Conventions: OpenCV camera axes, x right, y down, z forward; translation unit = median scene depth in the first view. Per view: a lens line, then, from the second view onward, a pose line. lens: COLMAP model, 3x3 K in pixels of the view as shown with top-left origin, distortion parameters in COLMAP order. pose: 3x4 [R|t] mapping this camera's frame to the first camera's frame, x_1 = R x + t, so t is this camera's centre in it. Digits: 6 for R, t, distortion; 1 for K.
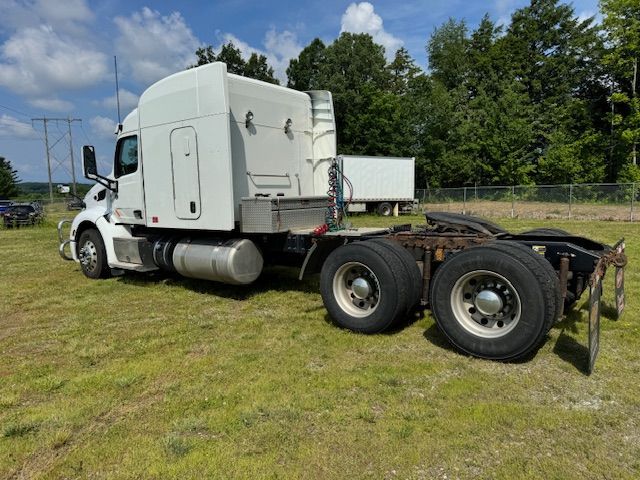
lens RADIAL K [[462.0, 0, 324.0], [0, 462.0, 241.3], [0, 0, 1]] dist [0.065433, -0.077816]
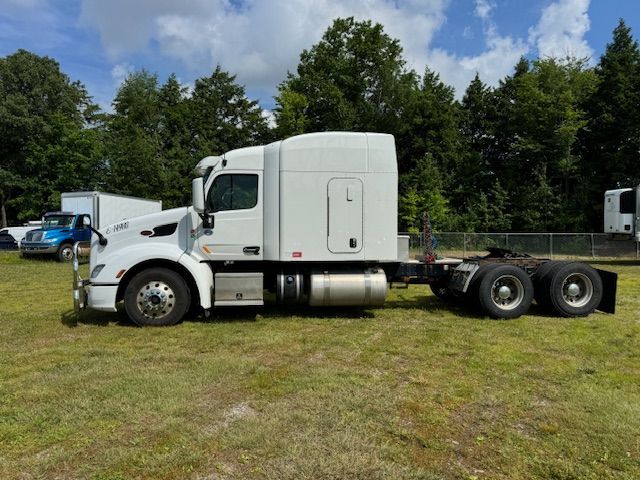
lens RADIAL K [[462.0, 0, 324.0], [0, 462.0, 241.3], [0, 0, 1]] dist [0.065433, -0.077816]
pose [[0.699703, 0.012212, 0.714329, -0.917590], [0.056941, 0.995720, -0.072797, 0.004012], [-0.712161, 0.091611, 0.696013, 0.167909]]
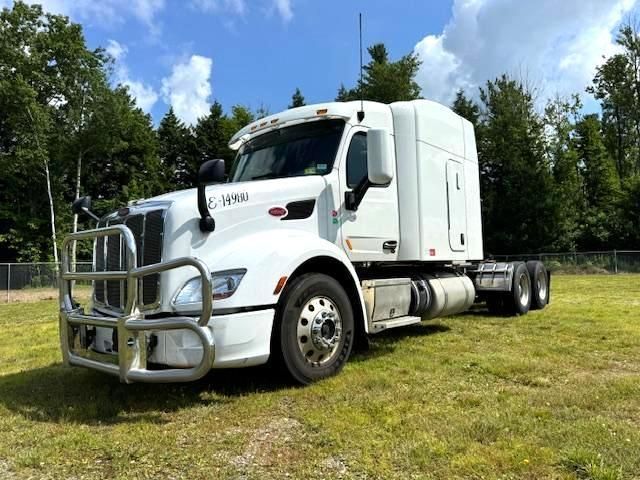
lens RADIAL K [[462.0, 0, 324.0], [0, 462.0, 241.3], [0, 0, 1]] dist [0.065433, -0.077816]
pose [[0.022731, 0.082916, 0.996297, -1.002878], [0.135155, 0.987151, -0.085239, -0.017885], [-0.990564, 0.136592, 0.011232, 0.992479]]
